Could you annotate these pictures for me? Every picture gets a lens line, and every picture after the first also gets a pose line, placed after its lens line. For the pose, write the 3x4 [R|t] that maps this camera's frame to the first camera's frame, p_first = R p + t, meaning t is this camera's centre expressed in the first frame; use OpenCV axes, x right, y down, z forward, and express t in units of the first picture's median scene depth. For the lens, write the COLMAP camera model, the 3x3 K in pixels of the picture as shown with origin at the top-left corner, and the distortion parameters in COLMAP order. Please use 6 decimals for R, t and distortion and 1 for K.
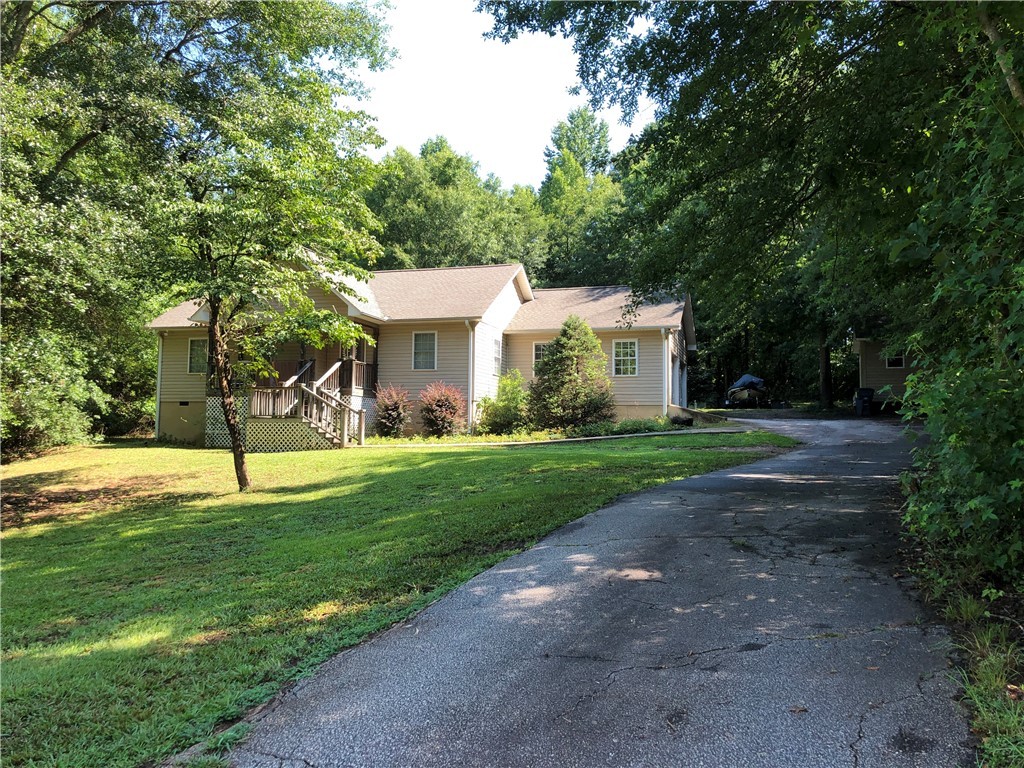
lens RADIAL K [[840.1, 0, 506.9], [0, 840.1, 372.2], [0, 0, 1]] dist [0.057638, -0.005873]
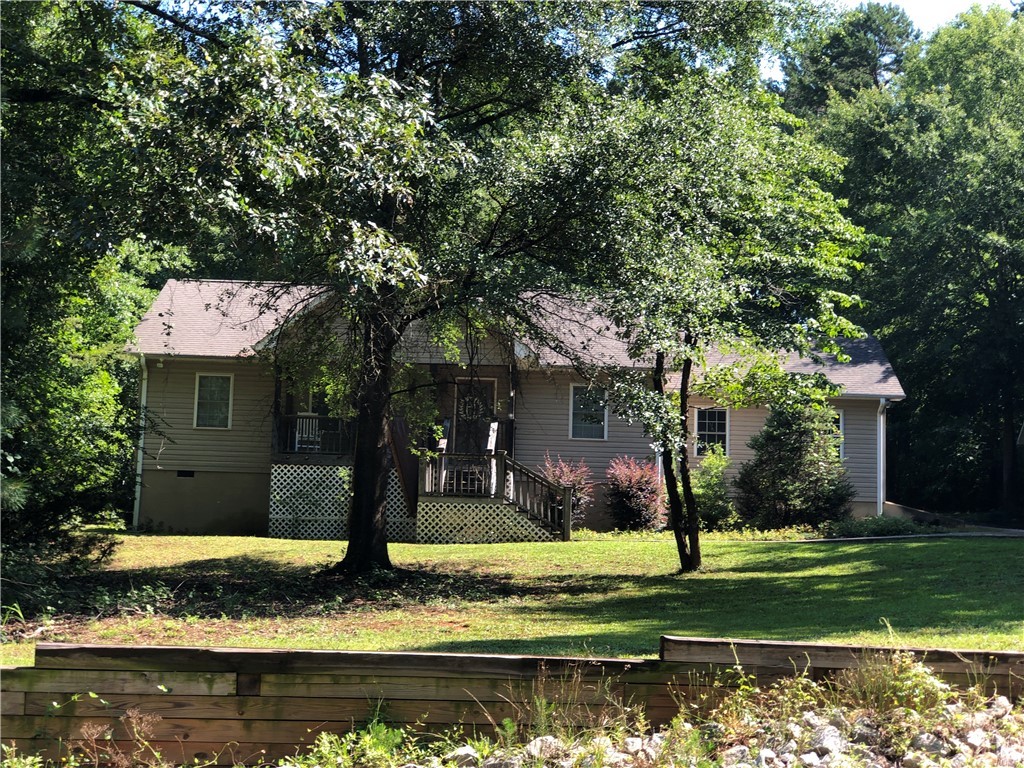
lens RADIAL K [[1672.7, 0, 512.0], [0, 1672.7, 384.0], [0, 0, 1]] dist [0.025491, 0.185682]
pose [[0.959773, 0.056315, 0.275071, -0.507966], [-0.042351, 0.997507, -0.056449, 0.030902], [-0.277564, 0.042528, 0.959765, -0.304372]]
